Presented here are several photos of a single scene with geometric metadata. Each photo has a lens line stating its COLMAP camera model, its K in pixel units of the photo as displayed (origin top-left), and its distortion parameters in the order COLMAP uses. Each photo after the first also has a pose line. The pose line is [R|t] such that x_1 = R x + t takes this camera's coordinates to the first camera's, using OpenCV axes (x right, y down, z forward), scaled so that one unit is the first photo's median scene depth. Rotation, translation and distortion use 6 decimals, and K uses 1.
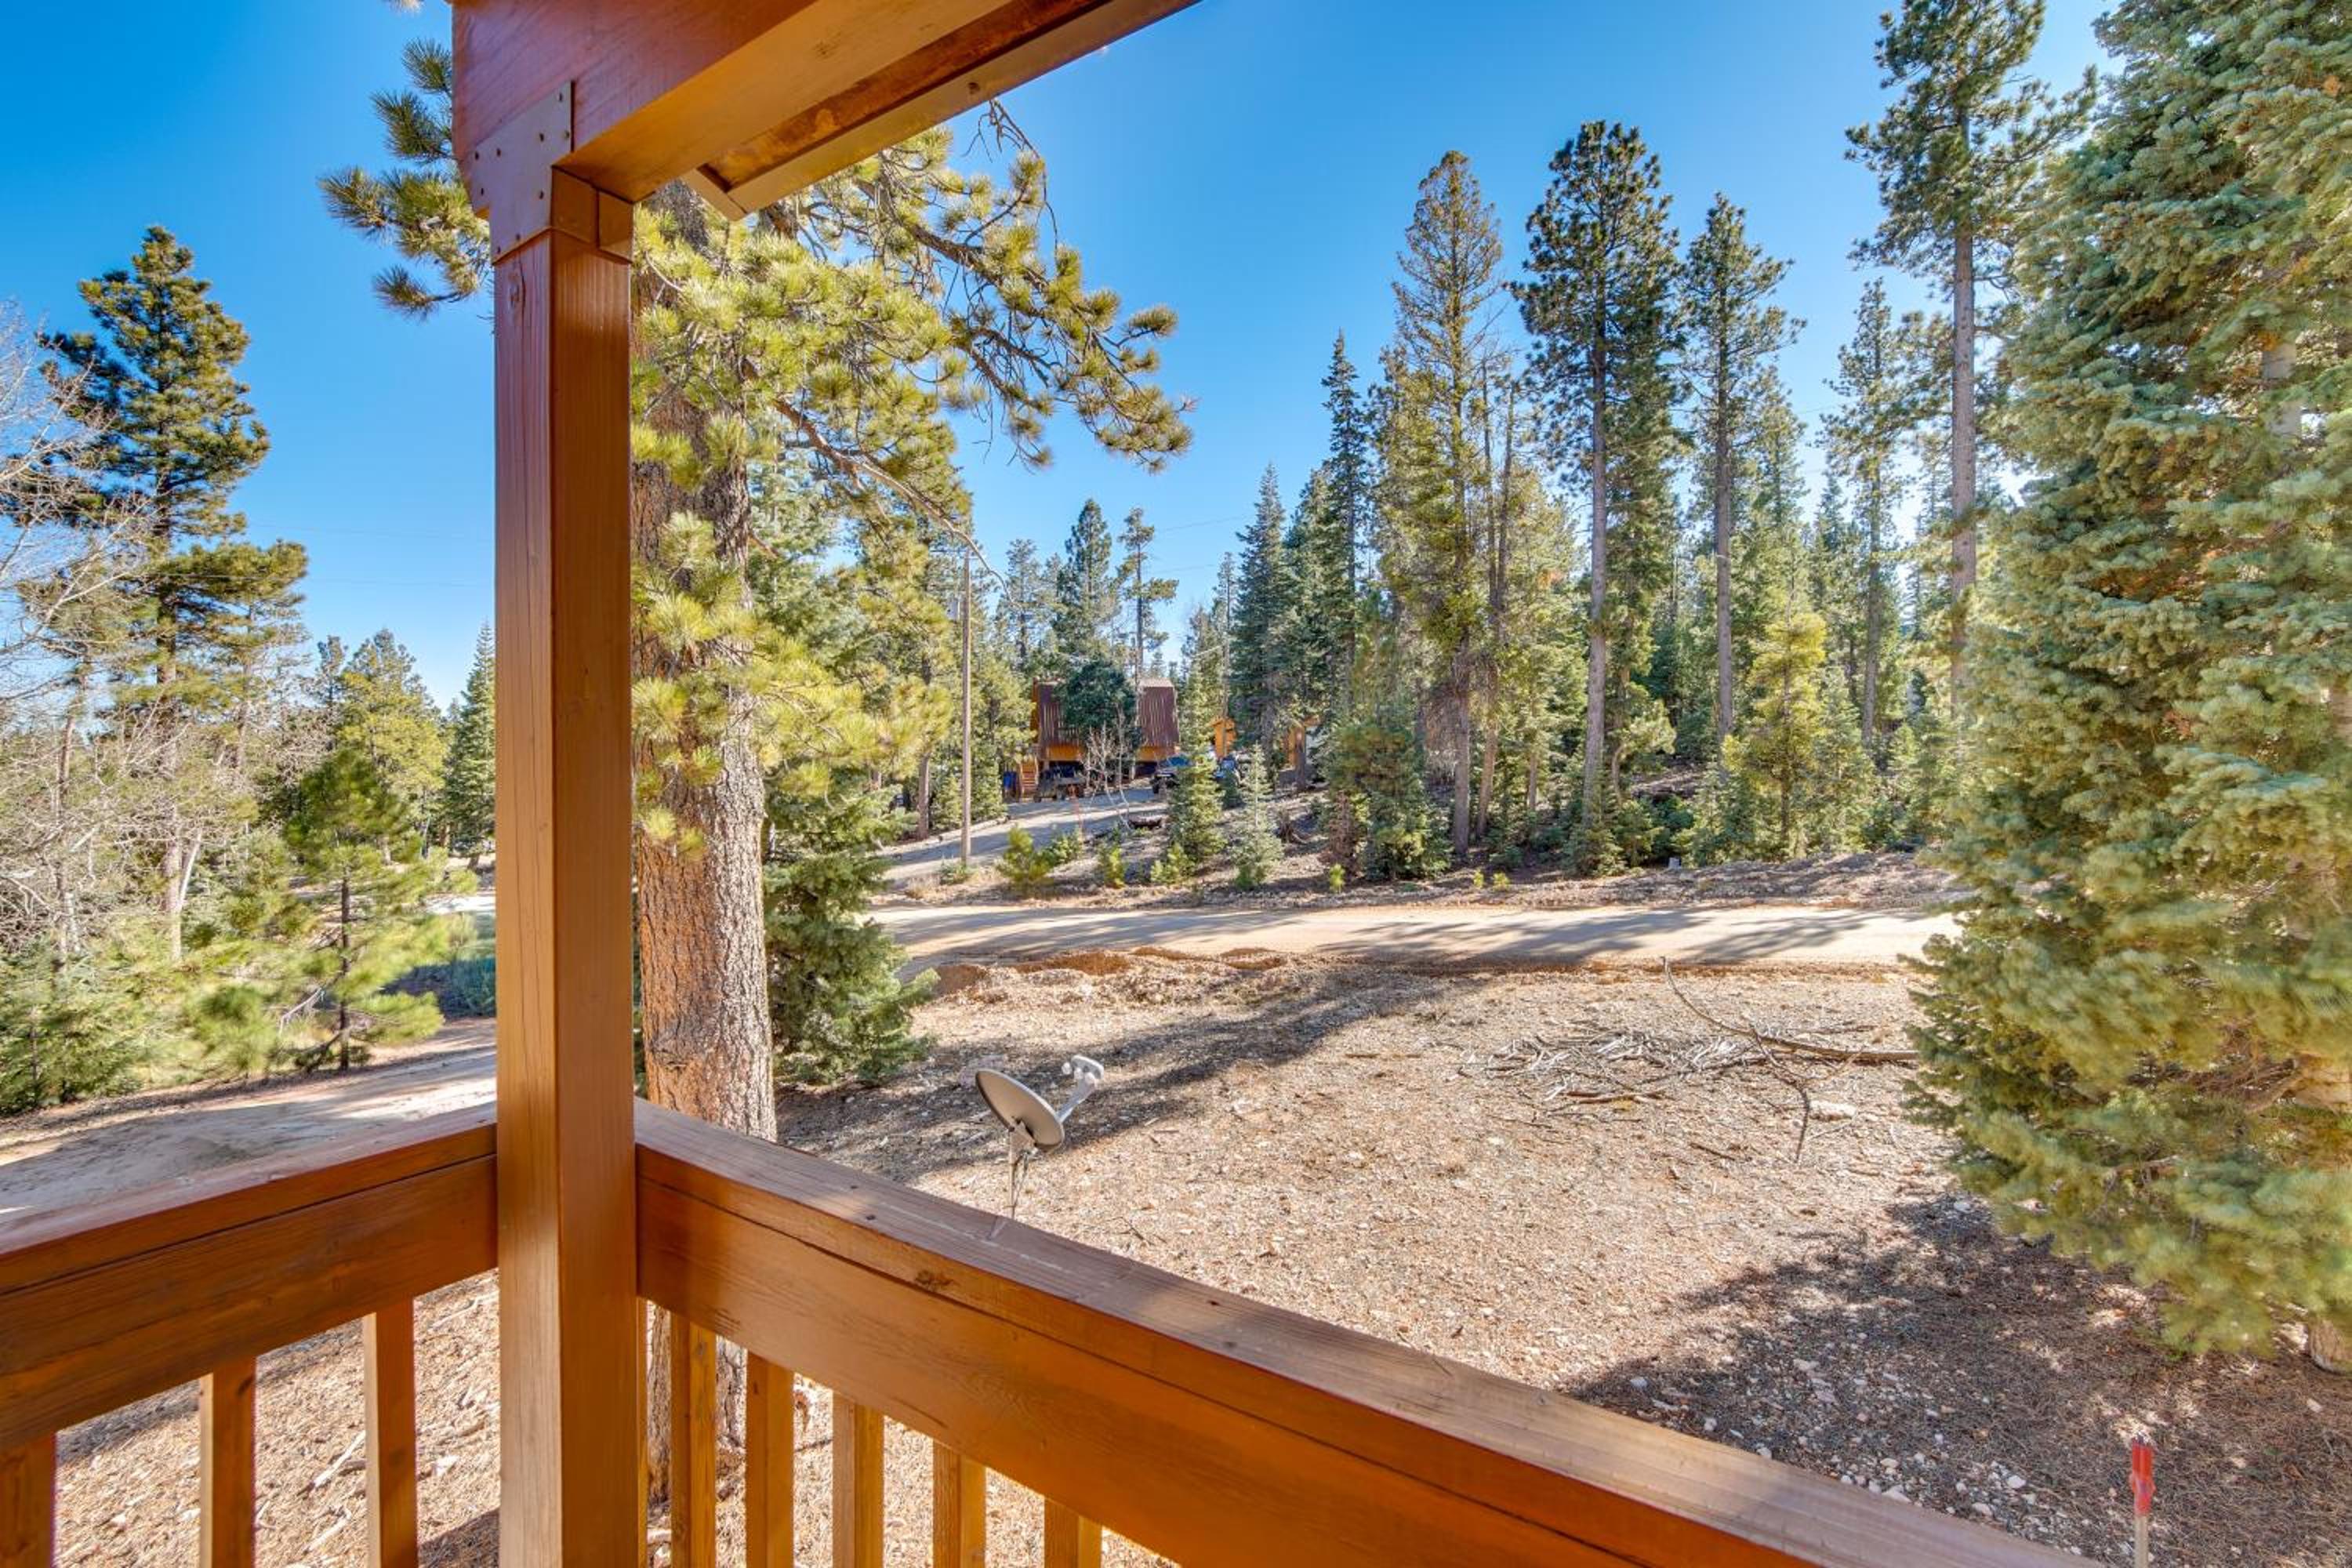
lens RADIAL K [[1077.9, 0, 1156.0], [0, 1077.9, 792.7], [0, 0, 1]] dist [-0.004291, -0.000615]
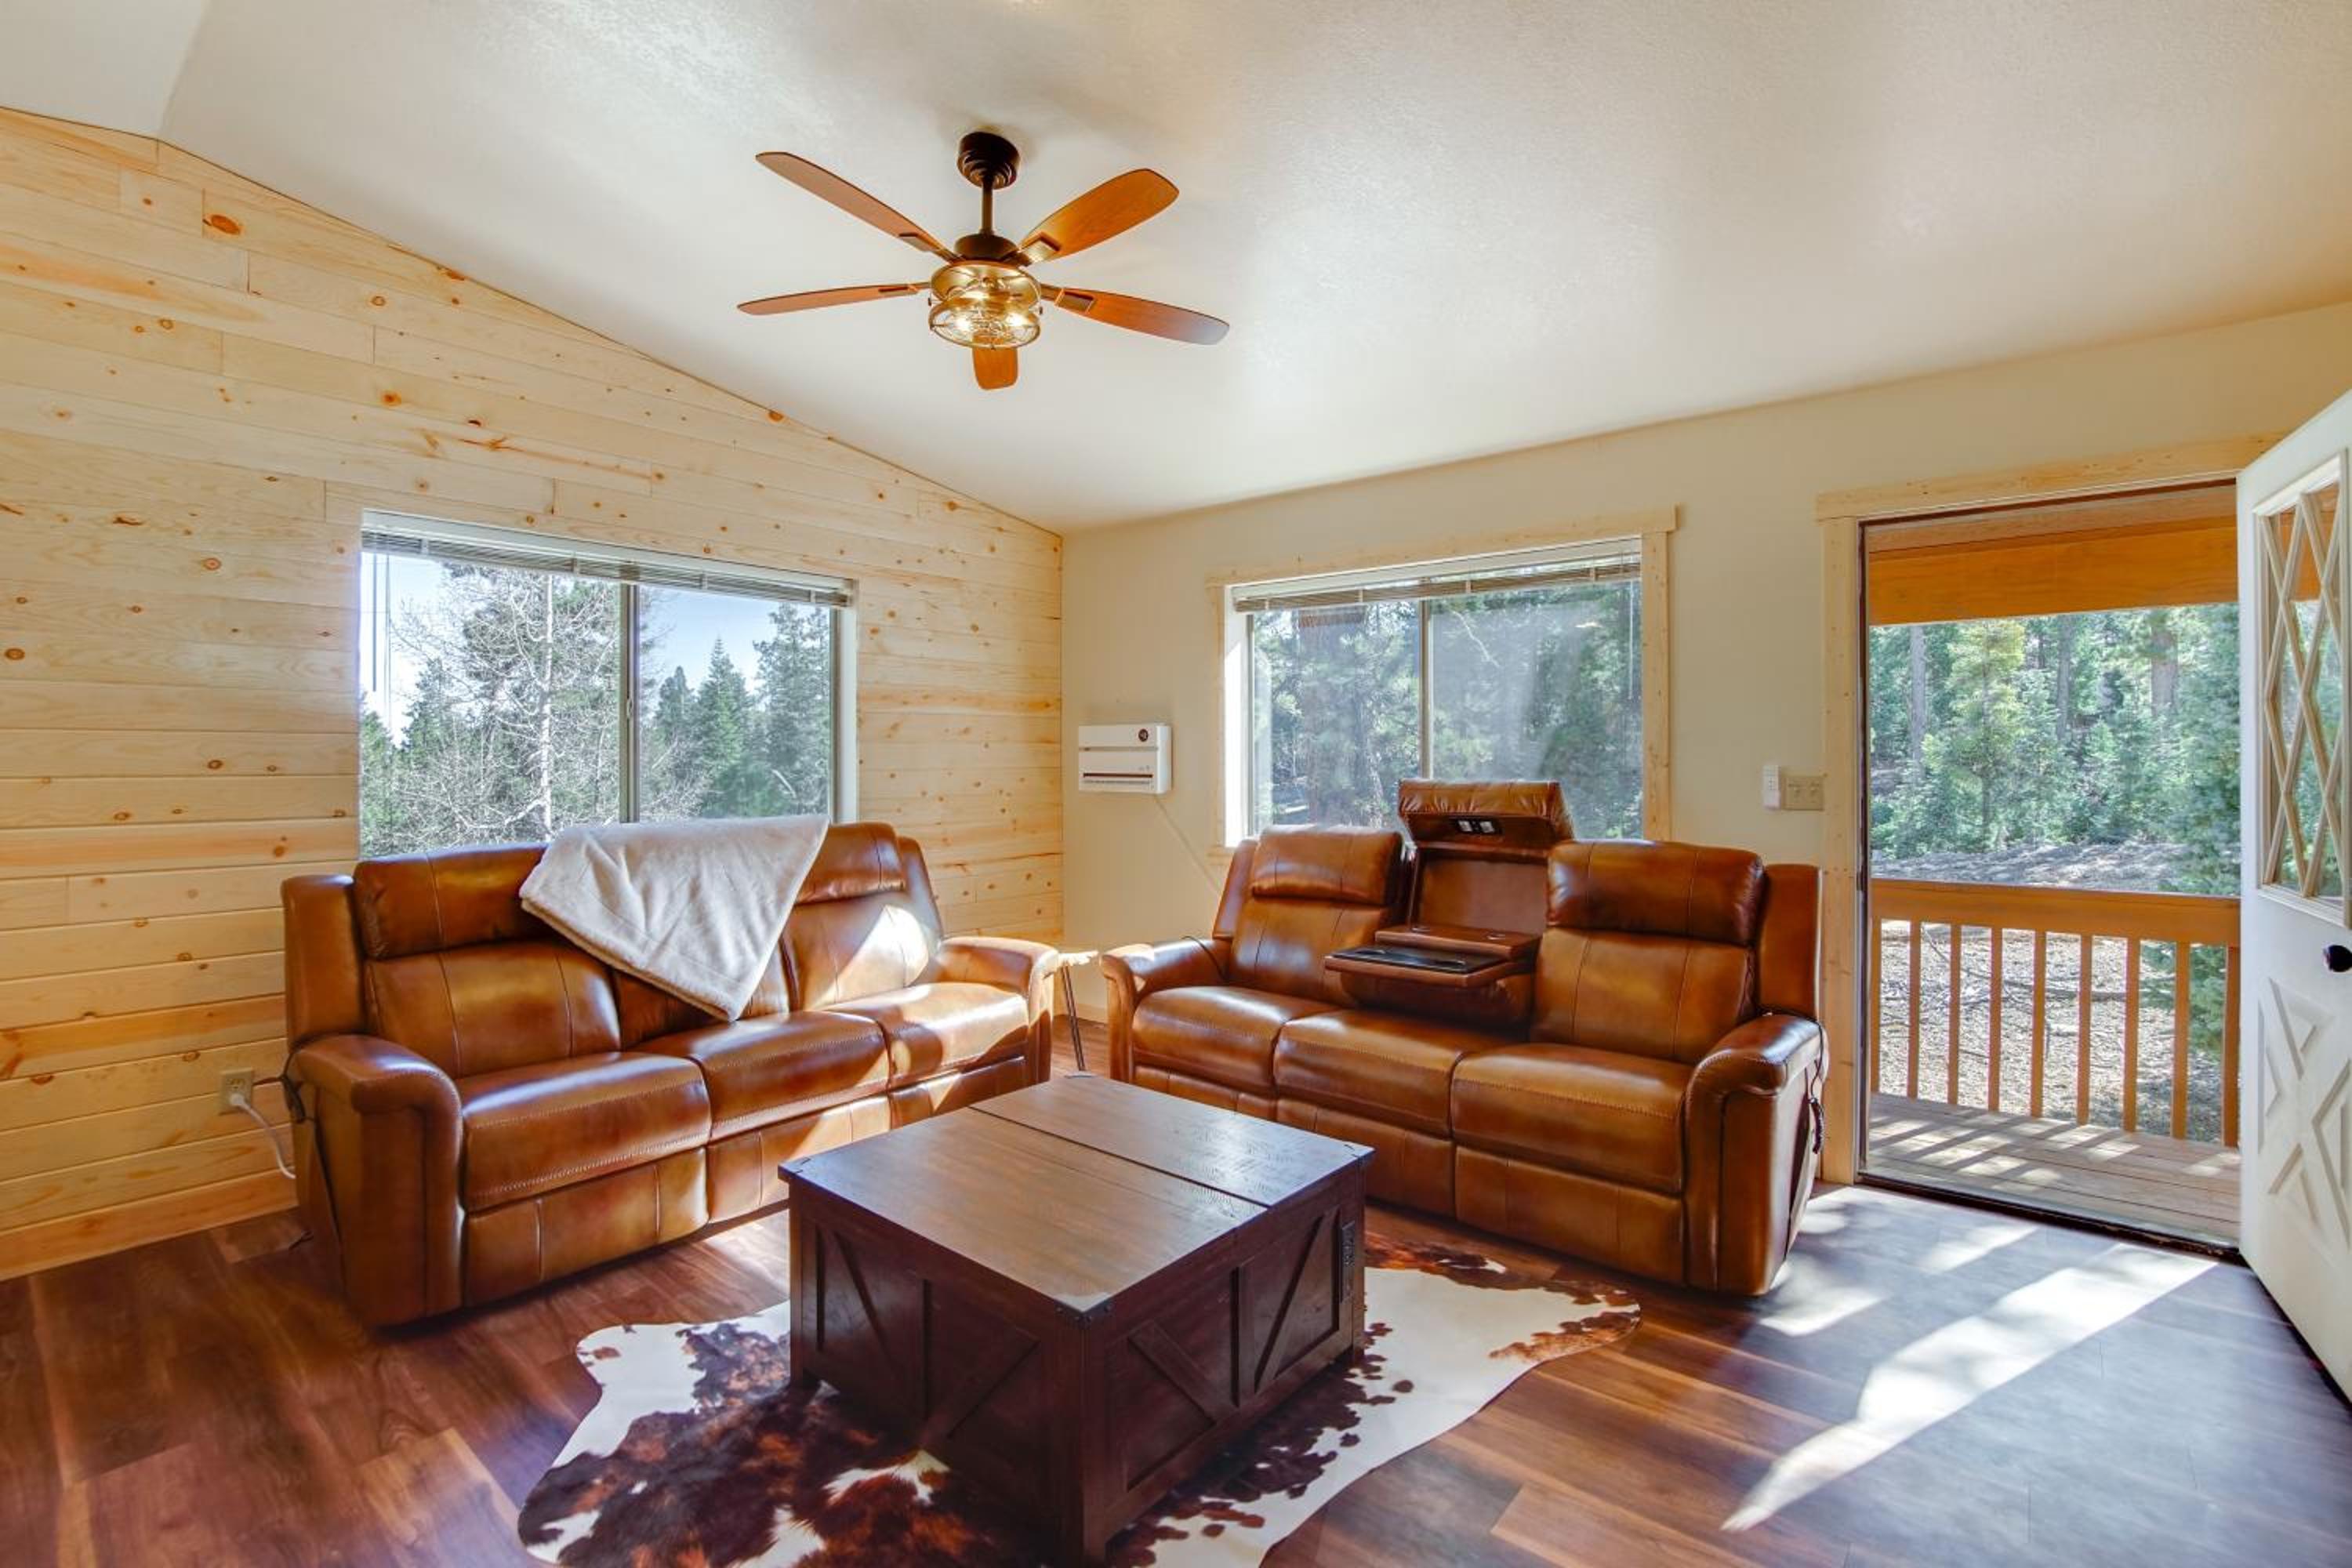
lens RADIAL K [[1077.9, 0, 1196.1], [0, 1077.9, 771.3], [0, 0, 1]] dist [-0.004291, -0.000615]
pose [[0.996149, -0.003255, -0.087619, -0.097767], [0.001670, 0.999834, -0.018147, 0.000953], [0.087664, 0.017931, 0.995989, -0.123557]]
